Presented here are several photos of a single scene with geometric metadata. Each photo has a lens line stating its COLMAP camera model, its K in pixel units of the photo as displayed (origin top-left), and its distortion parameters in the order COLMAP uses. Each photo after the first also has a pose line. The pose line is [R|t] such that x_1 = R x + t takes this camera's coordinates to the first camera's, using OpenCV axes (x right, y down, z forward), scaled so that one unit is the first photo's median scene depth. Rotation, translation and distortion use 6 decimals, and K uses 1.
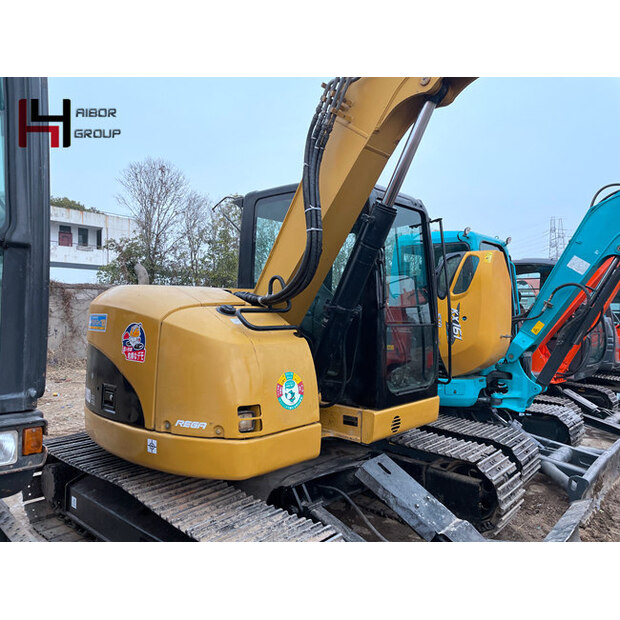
lens RADIAL K [[467.0, 0, 318.7], [0, 467.0, 293.9], [0, 0, 1]] dist [0.095117, -0.126893]
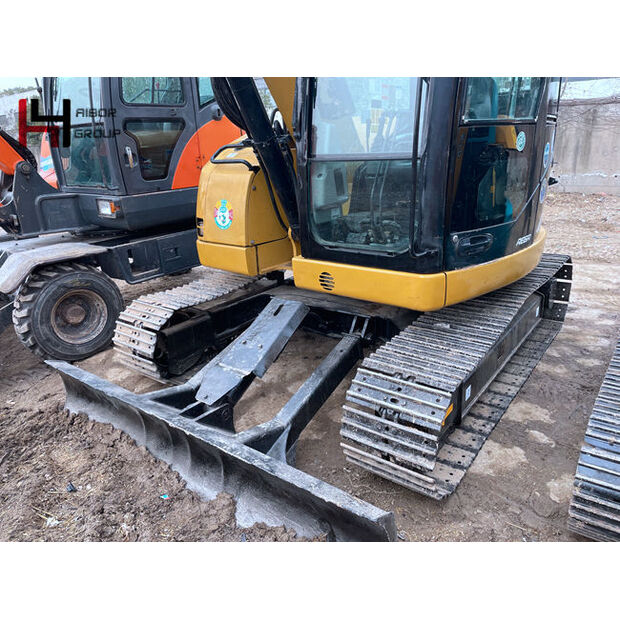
lens RADIAL K [[468.6, 0, 310.0], [0, 468.6, 310.0], [0, 0, 1]] dist [0.093864, -0.124394]
pose [[0.057884, 0.333174, -0.941087, 0.980411], [0.095006, 0.936551, 0.337411, 0.032666], [0.993792, -0.108940, 0.022558, 0.935530]]
